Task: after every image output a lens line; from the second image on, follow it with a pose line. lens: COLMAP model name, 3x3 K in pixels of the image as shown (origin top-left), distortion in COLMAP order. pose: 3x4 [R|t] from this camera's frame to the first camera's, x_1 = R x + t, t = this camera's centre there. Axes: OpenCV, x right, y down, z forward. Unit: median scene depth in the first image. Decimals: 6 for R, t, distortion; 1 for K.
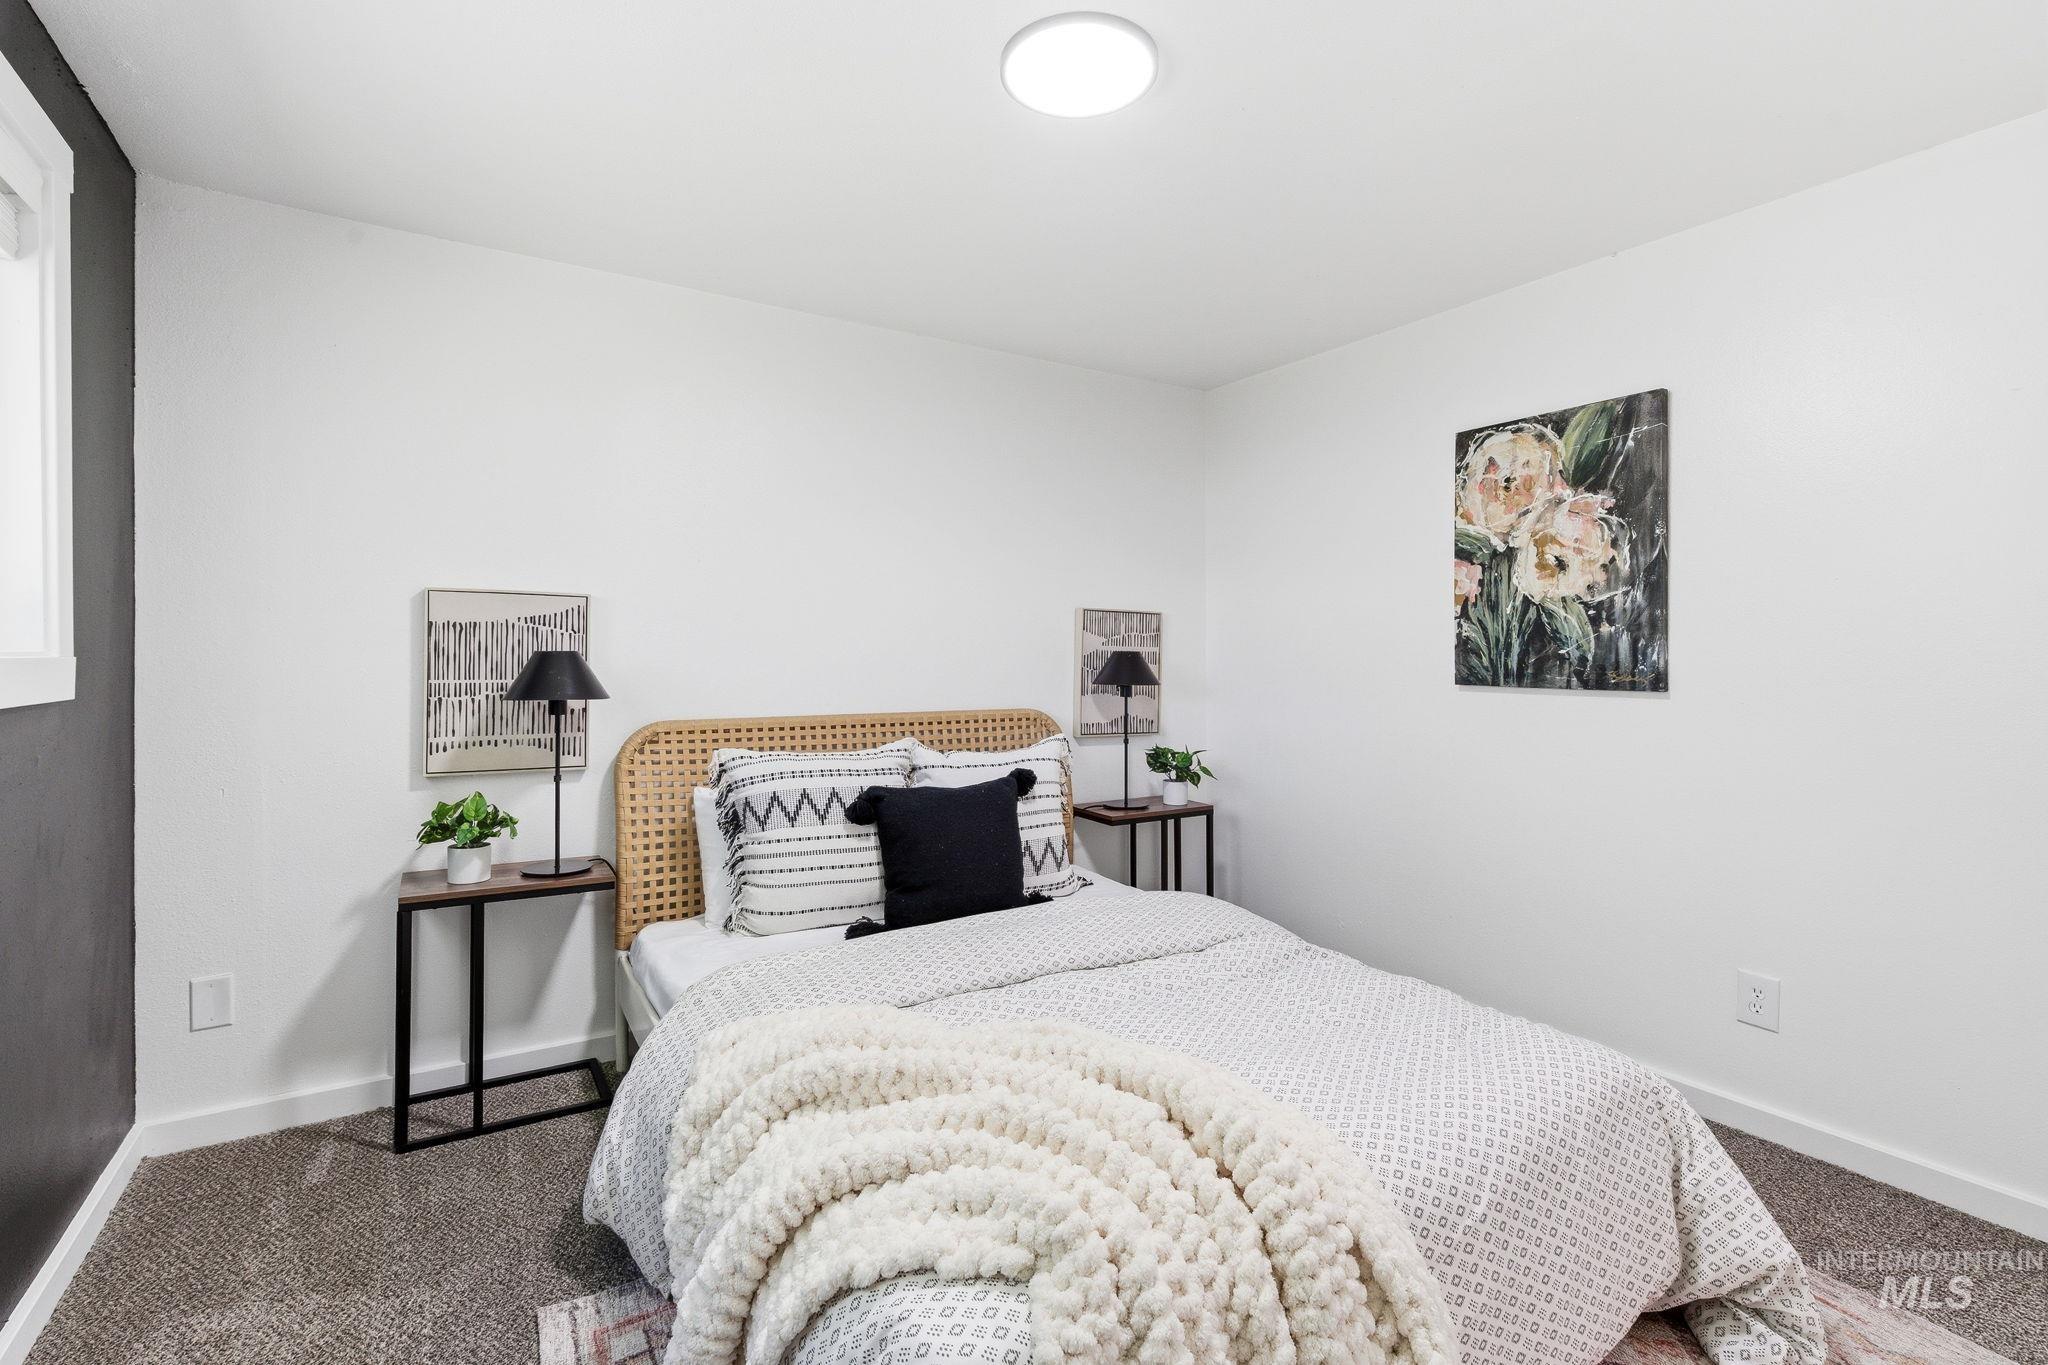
lens RADIAL K [[925.9, 0, 1022.6], [0, 925.9, 664.3], [0, 0, 1]] dist [0.001890, 0.001343]
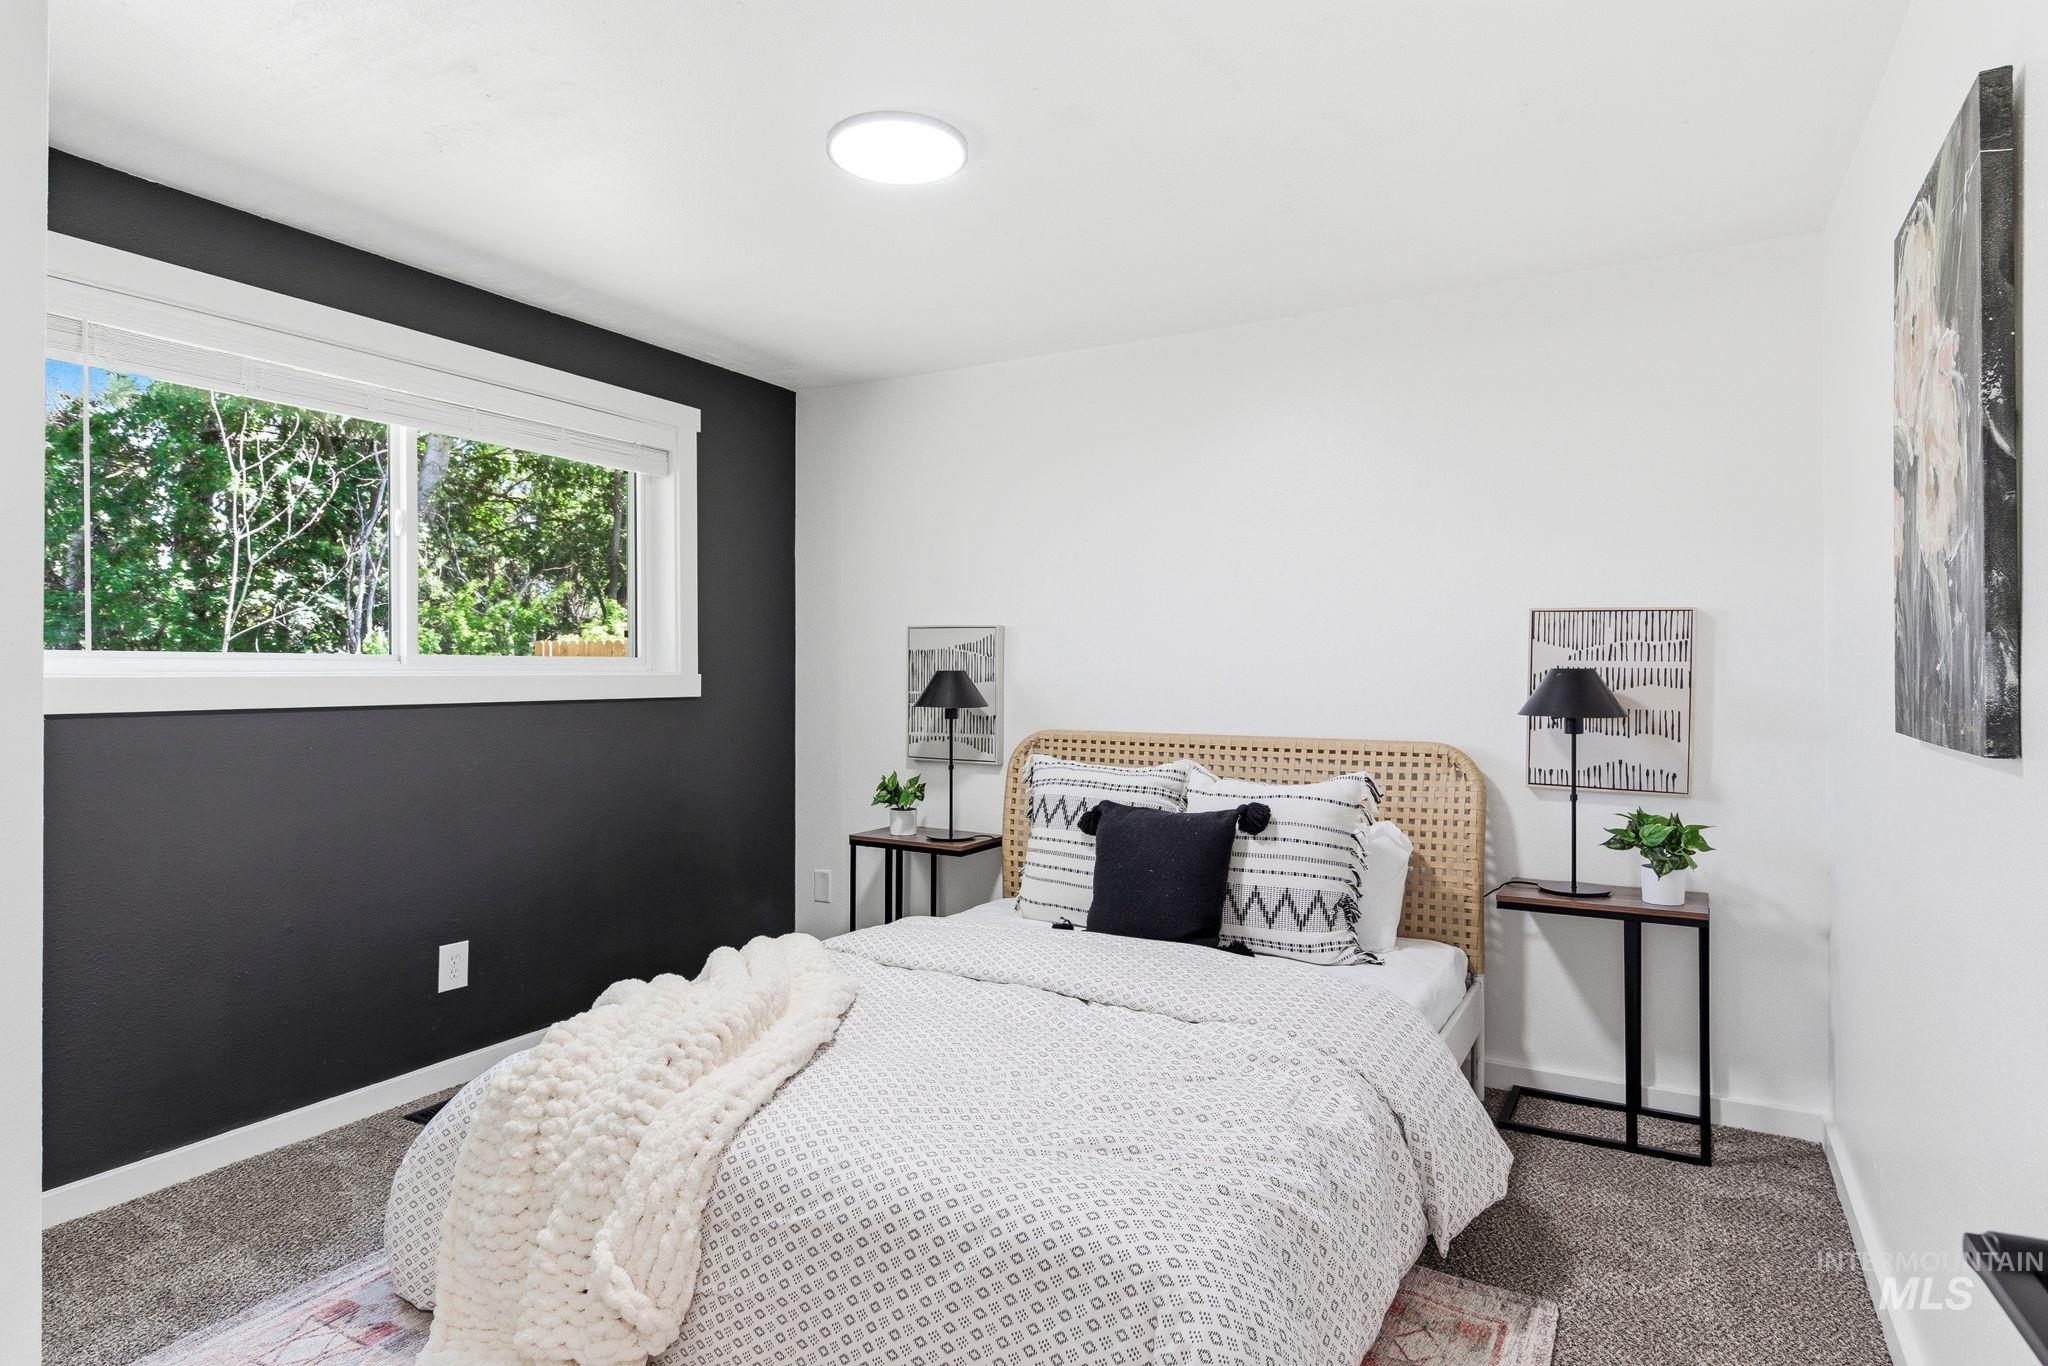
lens RADIAL K [[1101.2, 0, 1030.0], [0, 1101.2, 681.8], [0, 0, 1]] dist [0.025762, 0.000072]
pose [[0.477147, 0.010560, -0.878760, 0.869709], [-0.005649, 0.999944, 0.008950, -0.012466], [0.878805, 0.000694, 0.477180, 0.326778]]
